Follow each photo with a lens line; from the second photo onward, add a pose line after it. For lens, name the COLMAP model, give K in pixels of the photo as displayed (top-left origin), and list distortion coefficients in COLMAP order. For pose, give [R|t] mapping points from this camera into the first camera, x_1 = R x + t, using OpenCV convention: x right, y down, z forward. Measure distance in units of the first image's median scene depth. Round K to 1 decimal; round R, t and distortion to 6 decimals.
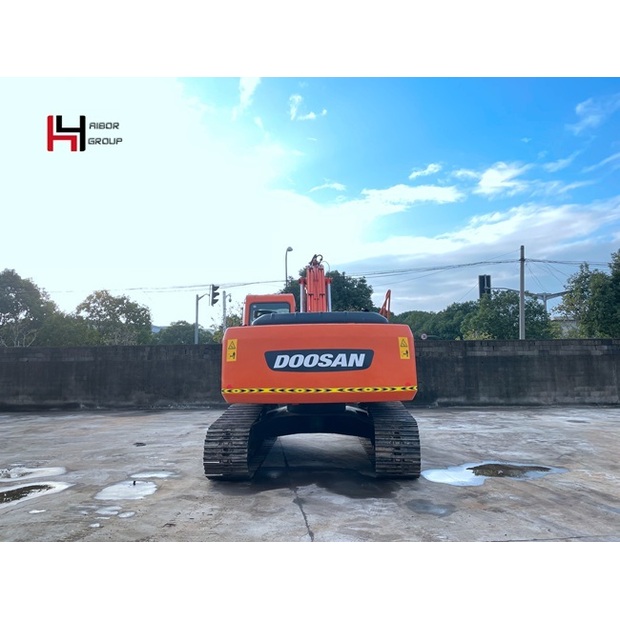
lens RADIAL K [[470.2, 0, 308.9], [0, 470.2, 313.6], [0, 0, 1]] dist [0.116325, -0.149747]
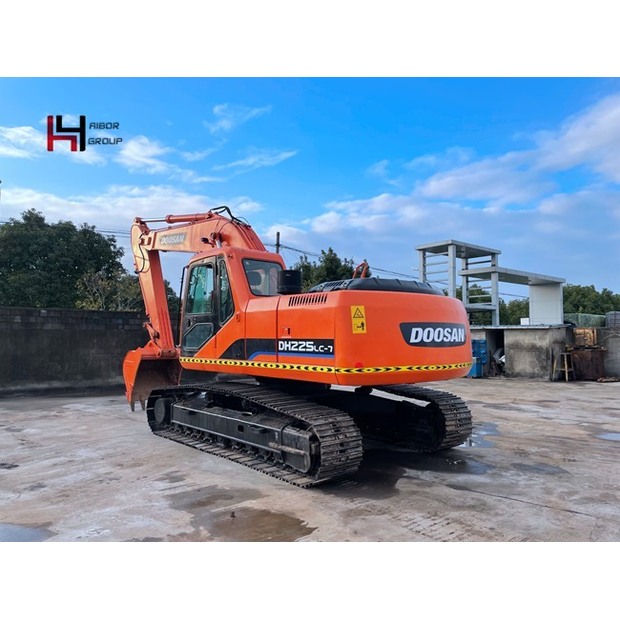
lens RADIAL K [[470.2, 0, 308.9], [0, 470.2, 313.6], [0, 0, 1]] dist [0.116325, -0.149747]
pose [[0.733413, 0.044957, 0.678295, -0.797473], [-0.081607, 0.996417, 0.022197, 0.059331], [-0.674867, -0.071634, 0.734454, 0.500417]]
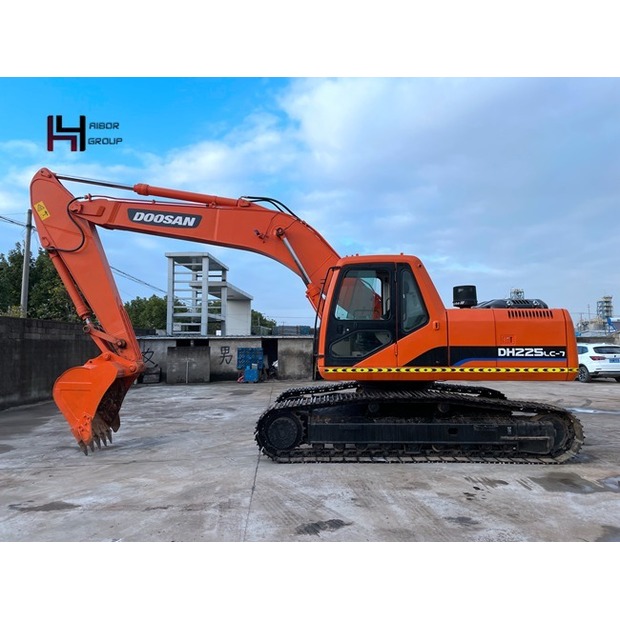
lens RADIAL K [[470.2, 0, 308.9], [0, 470.2, 313.6], [0, 0, 1]] dist [0.116325, -0.149747]
pose [[-0.007423, 0.078254, 0.996906, -1.327522], [-0.100631, 0.991814, -0.078604, 0.198169], [-0.994896, -0.100903, 0.000513, 1.733387]]
